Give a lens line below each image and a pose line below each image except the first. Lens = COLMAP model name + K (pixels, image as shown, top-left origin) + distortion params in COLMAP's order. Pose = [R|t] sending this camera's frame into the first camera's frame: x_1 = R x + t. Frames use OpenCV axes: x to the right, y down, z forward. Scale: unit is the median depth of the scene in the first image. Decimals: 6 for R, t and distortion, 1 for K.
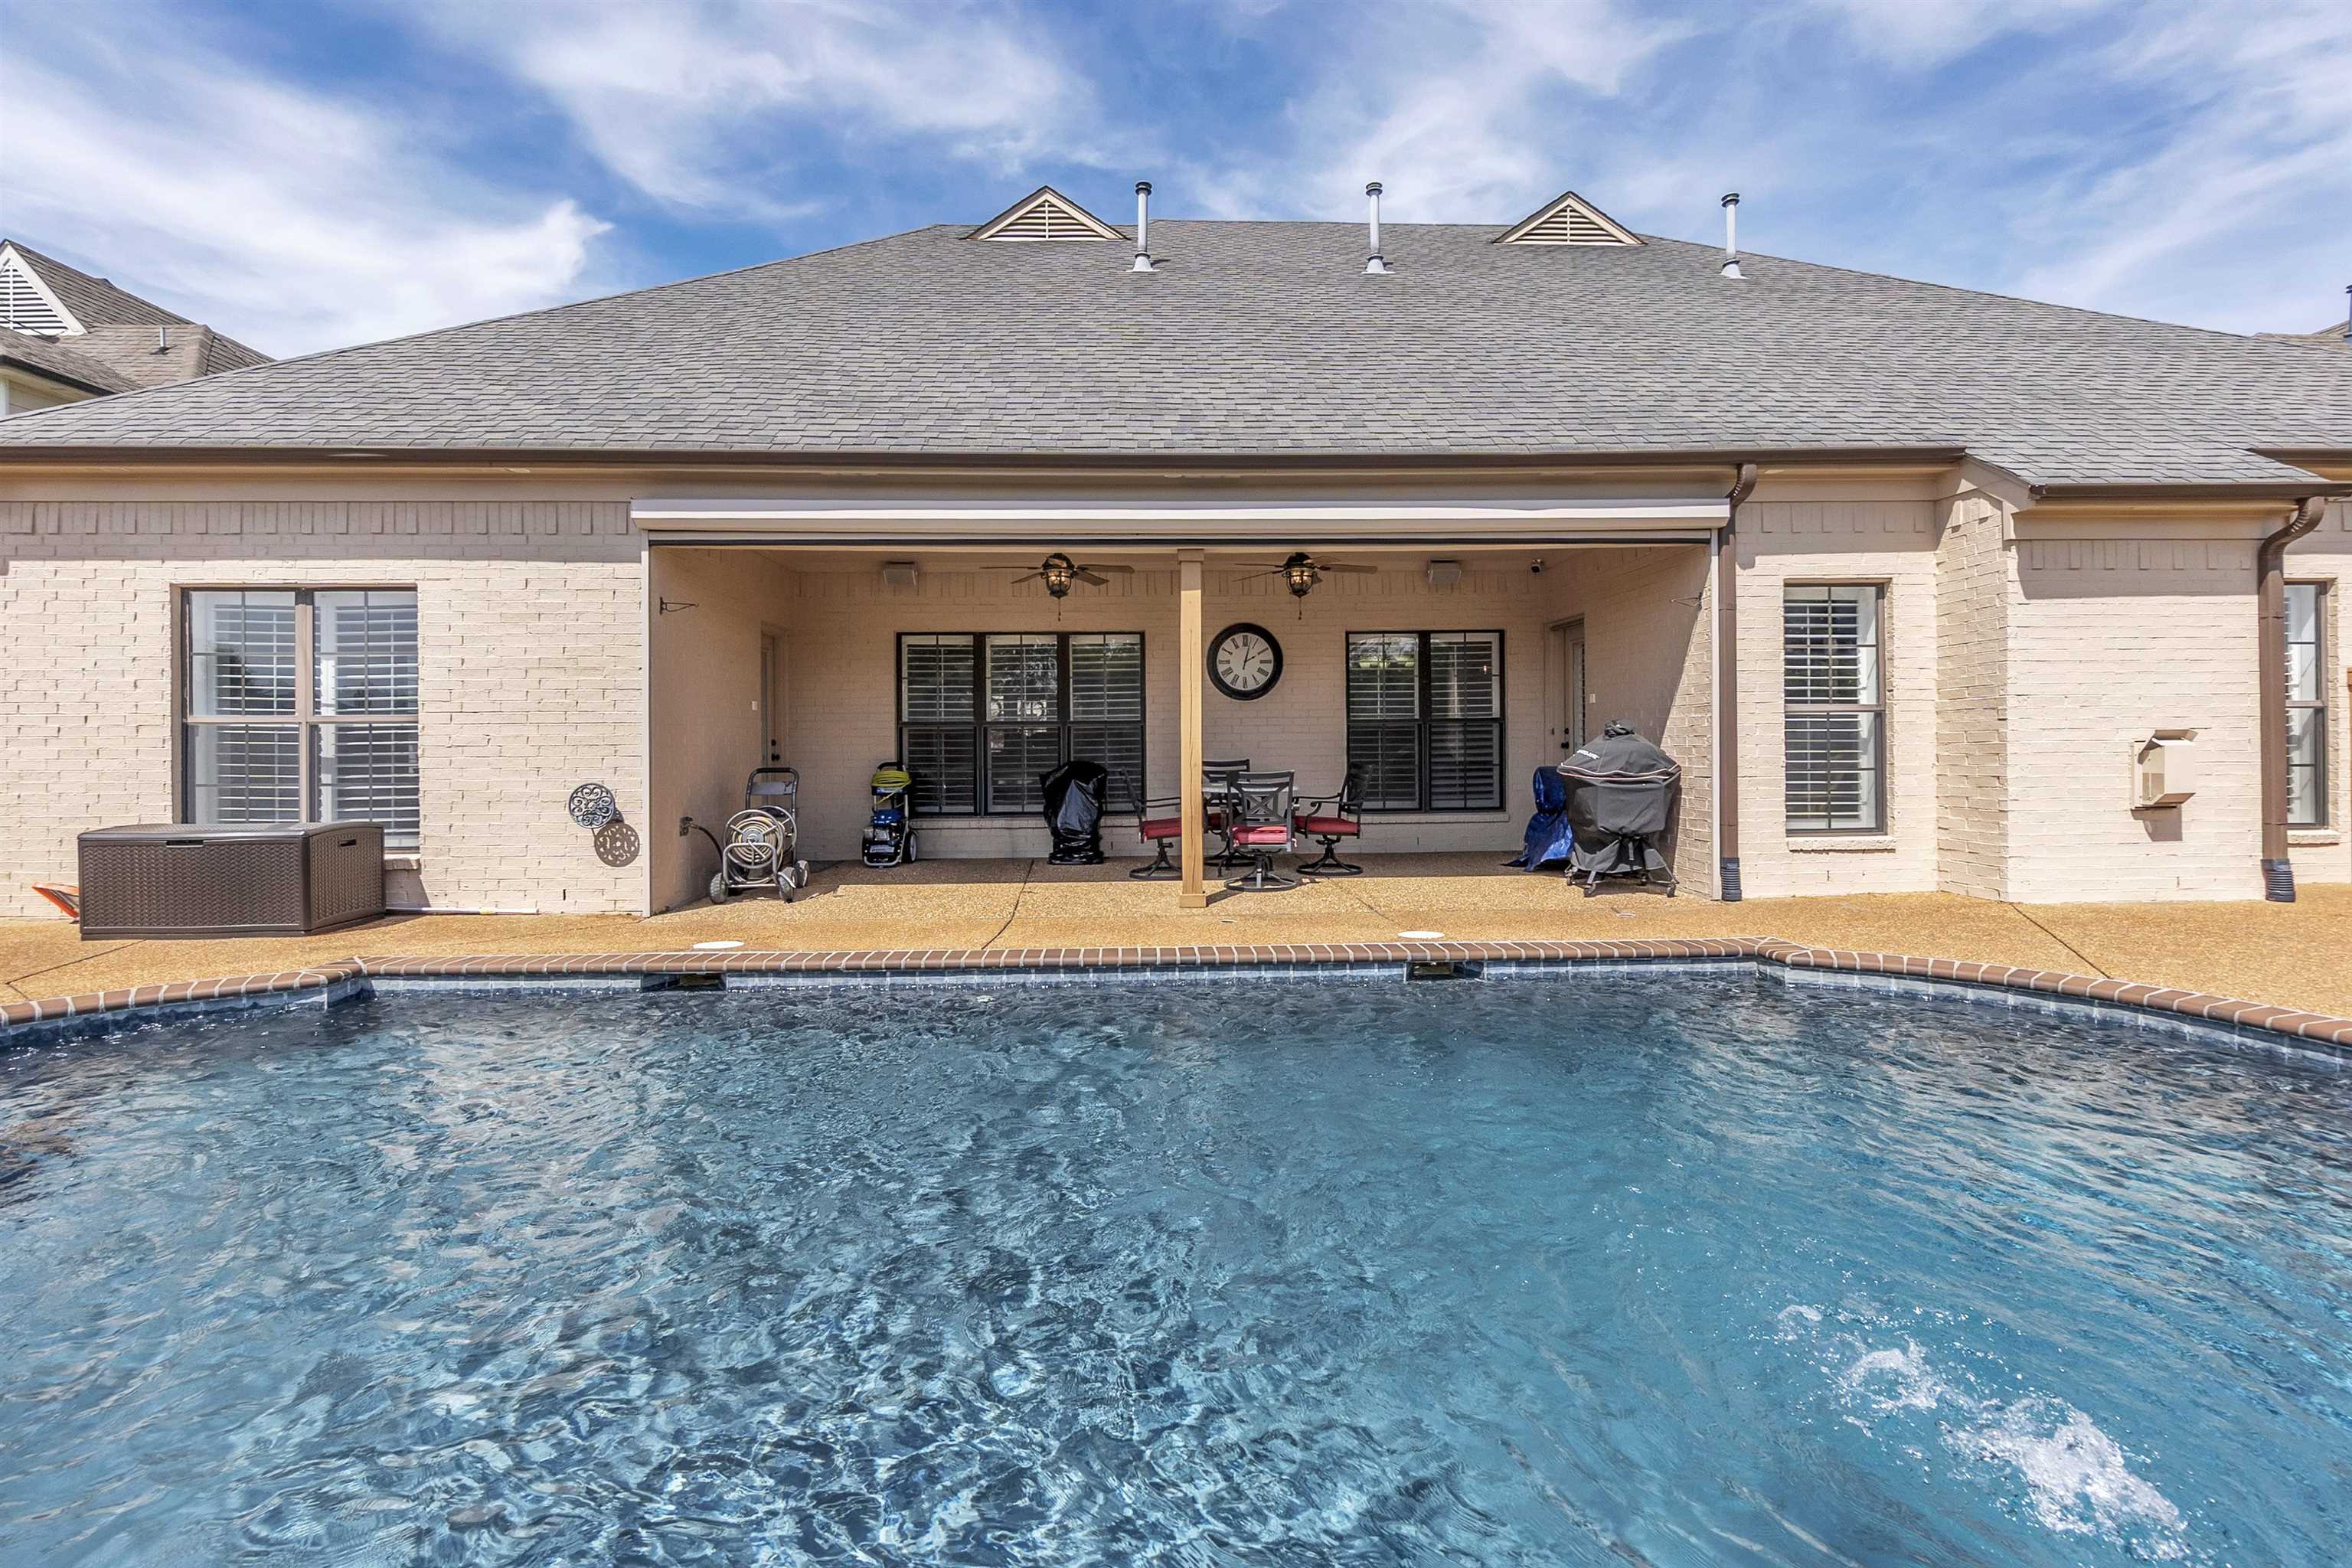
lens RADIAL K [[1082.2, 0, 1257.7], [0, 1082.2, 747.3], [0, 0, 1]] dist [-0.001257, -0.000670]
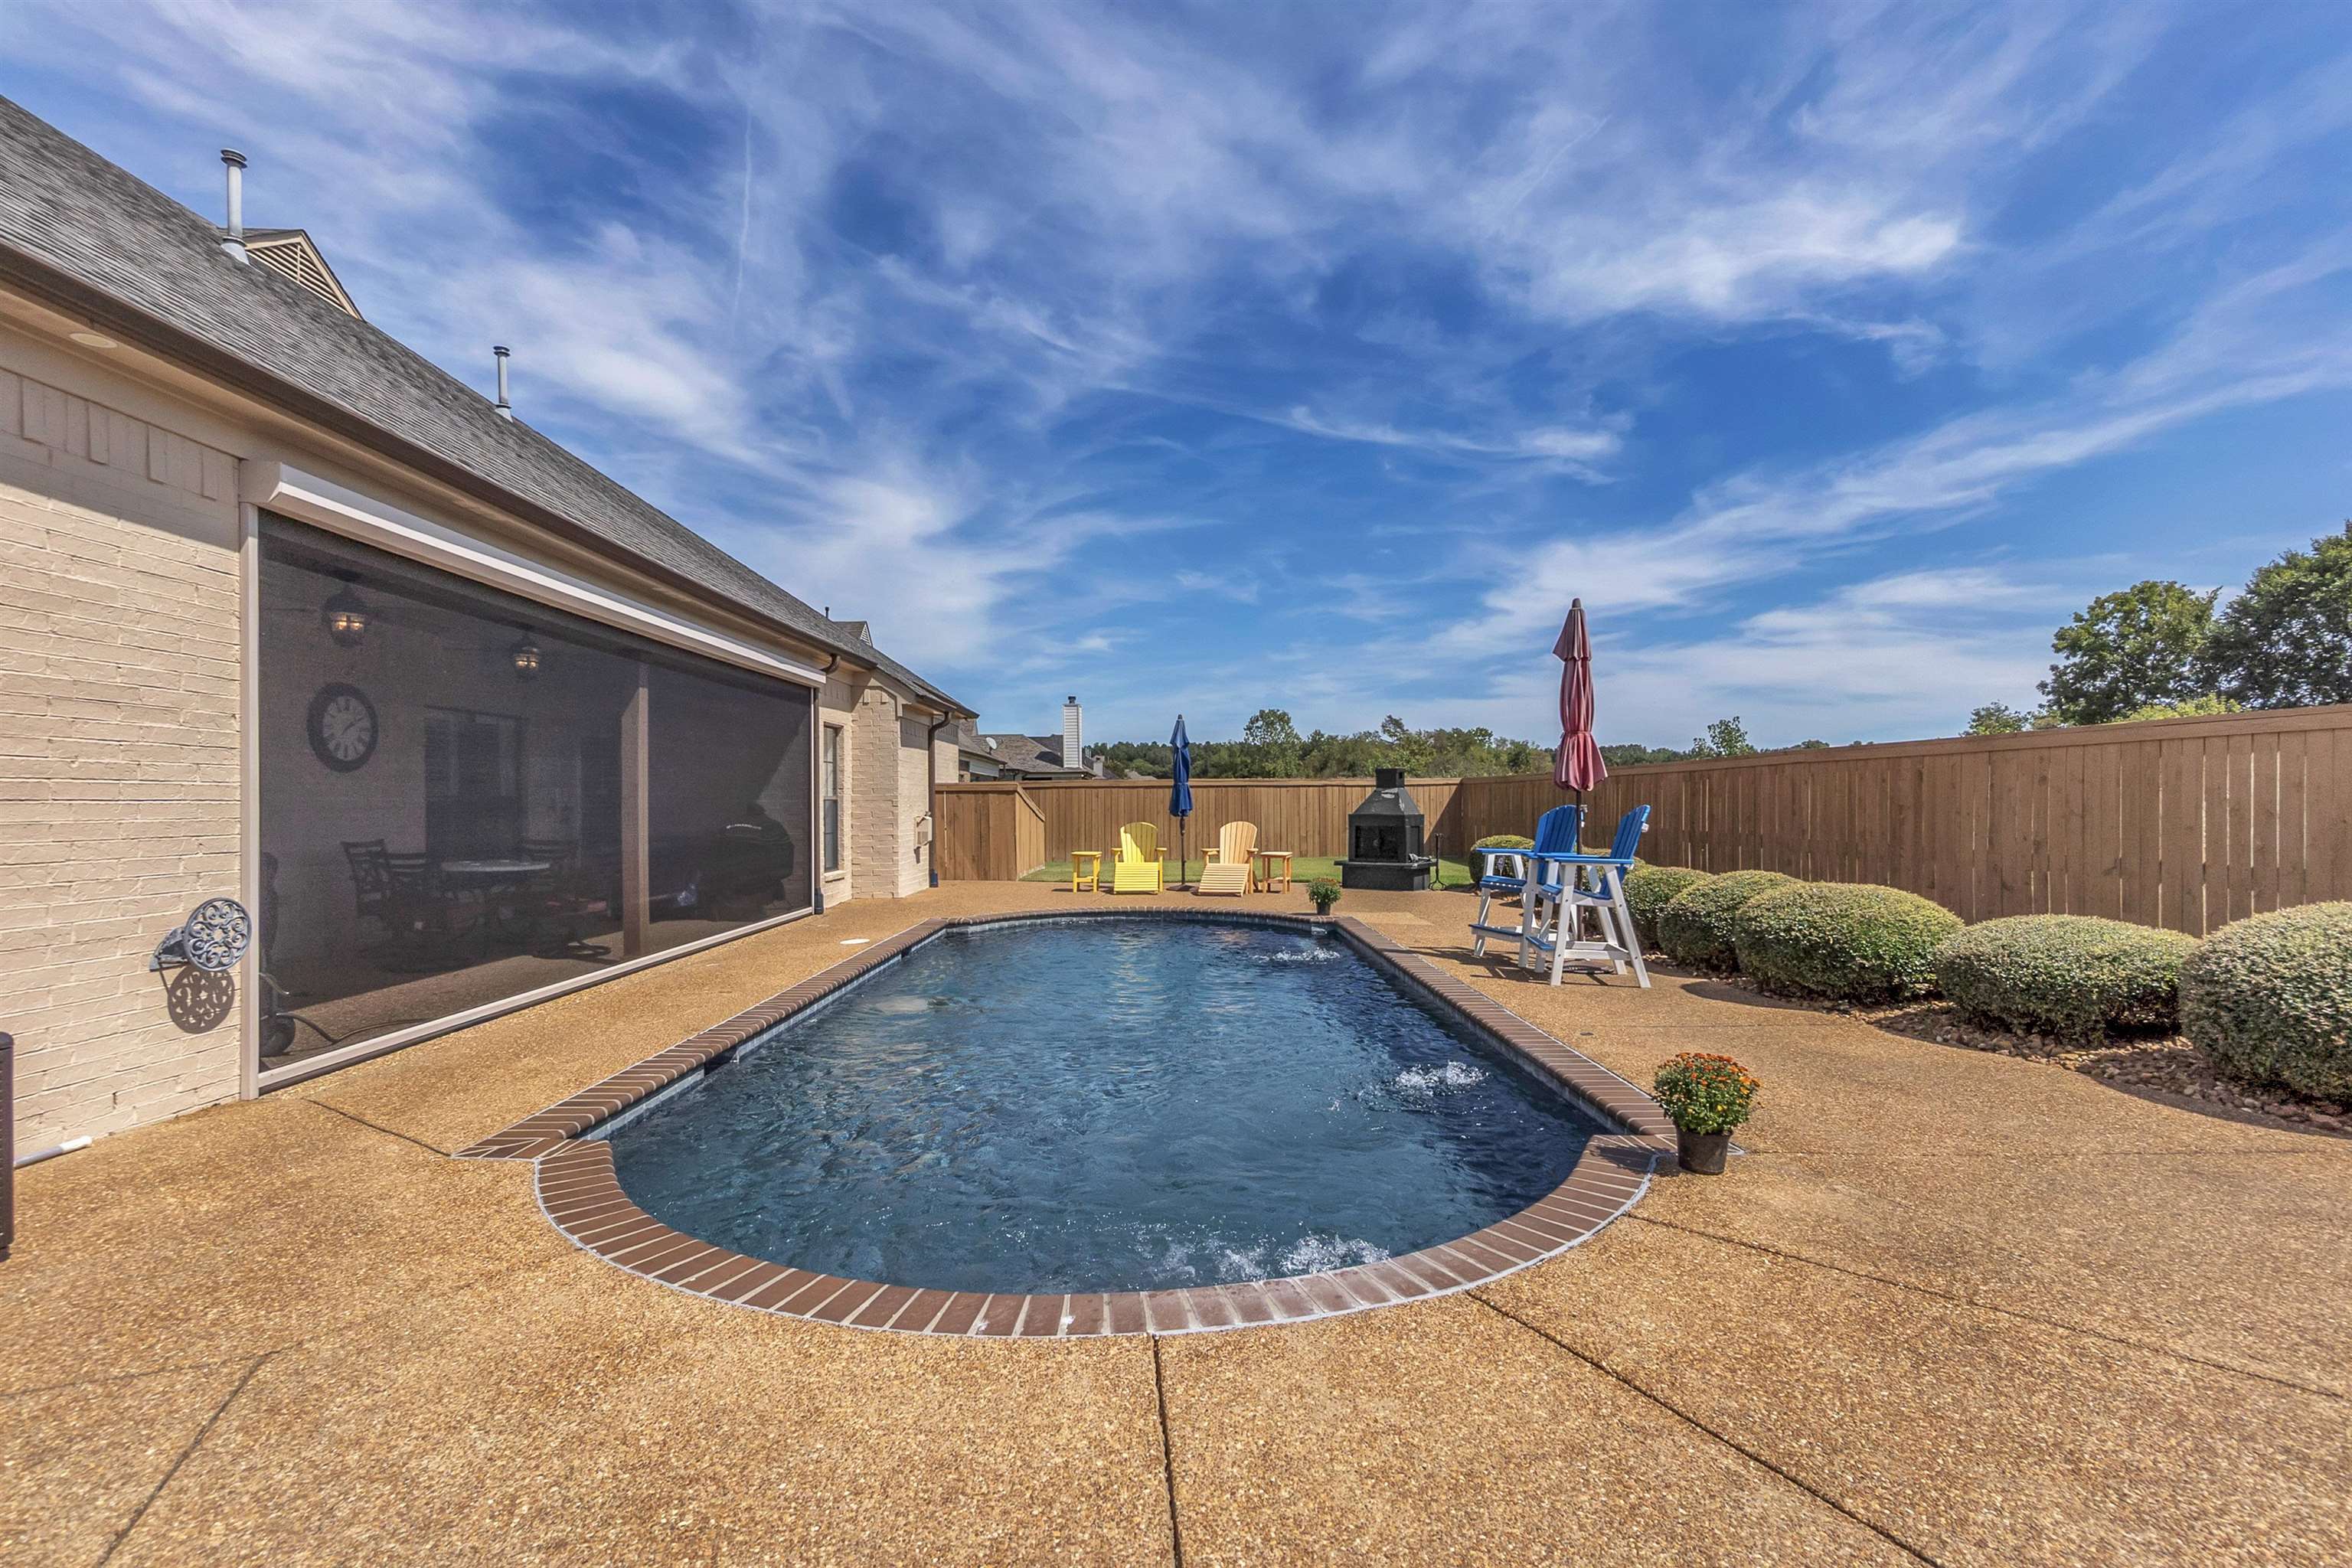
lens RADIAL K [[1080.6, 0, 1182.7], [0, 1080.6, 800.2], [0, 0, 1]] dist [0.010379, 0.000606]
pose [[0.000907, 0.008056, 0.999967, -1.209799], [-0.000748, 0.999967, -0.008055, -0.018282], [-0.999999, -0.000740, 0.000913, 0.434785]]
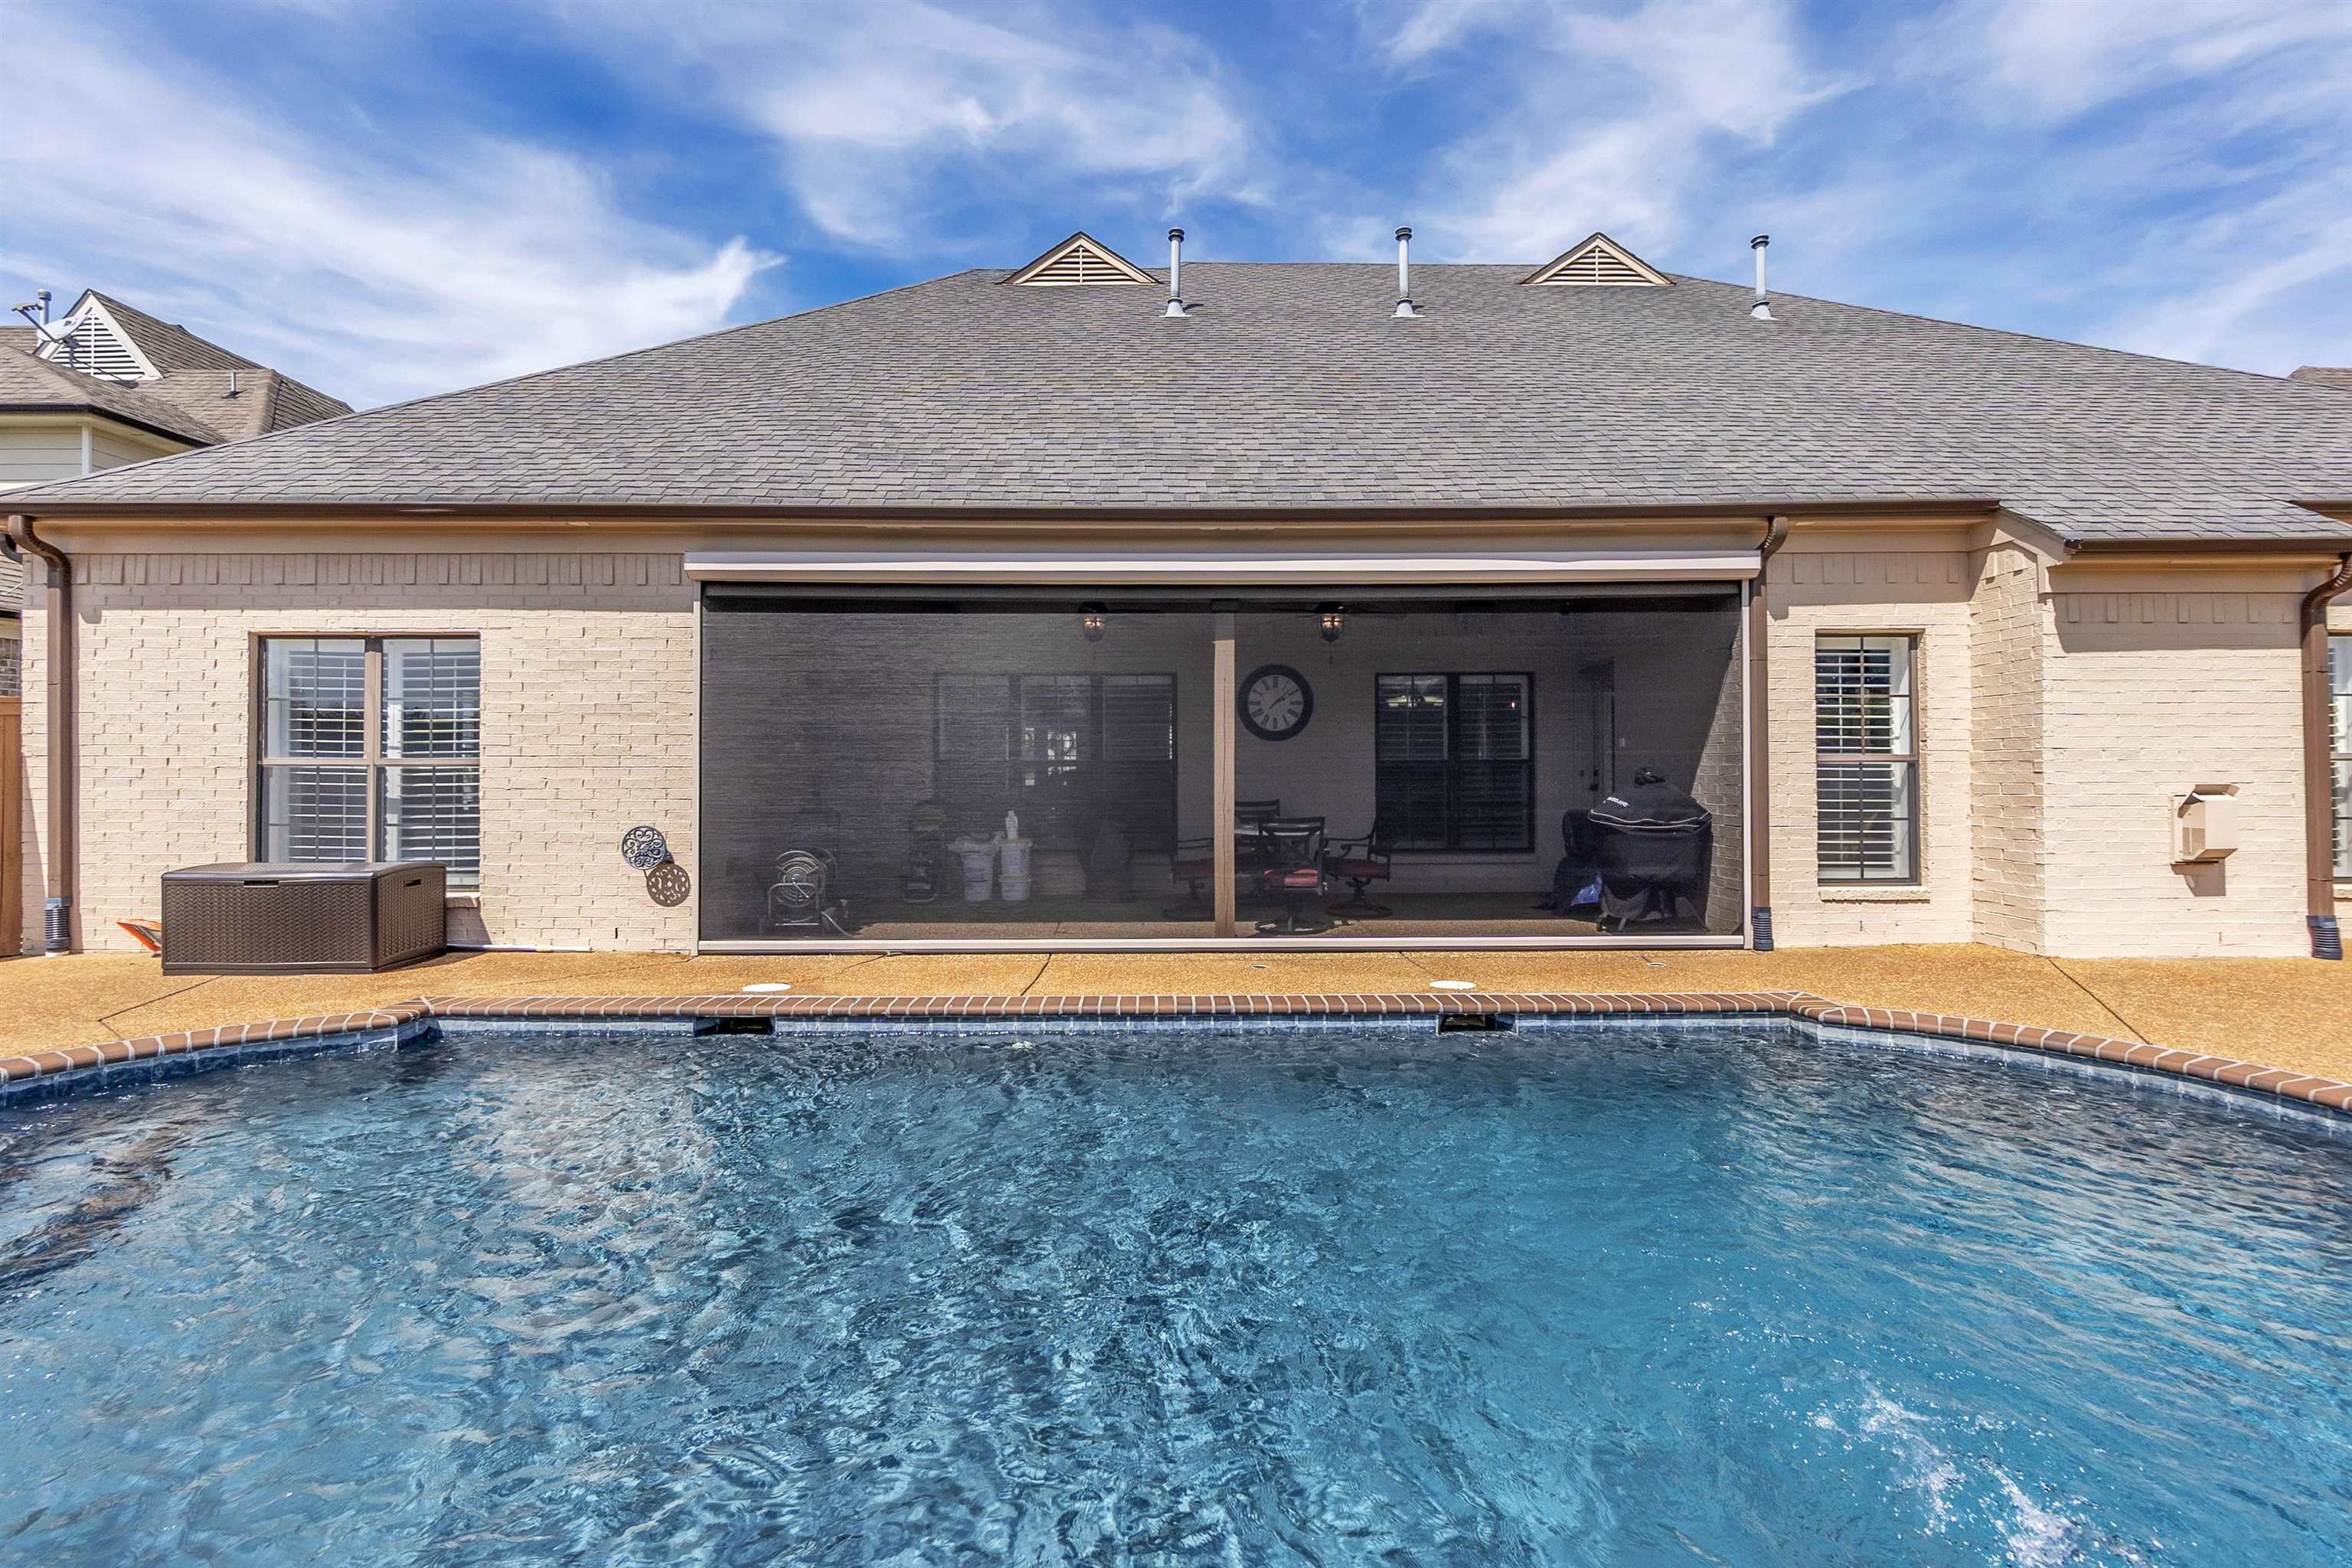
lens RADIAL K [[1082.2, 0, 1248.5], [0, 1082.2, 754.1], [0, 0, 1]] dist [-0.001257, -0.000670]
pose [[0.999576, 0.003911, -0.028842, -0.009605], [-0.004233, 0.999929, -0.011131, -0.026163], [0.028796, 0.011248, 0.999522, -0.015857]]
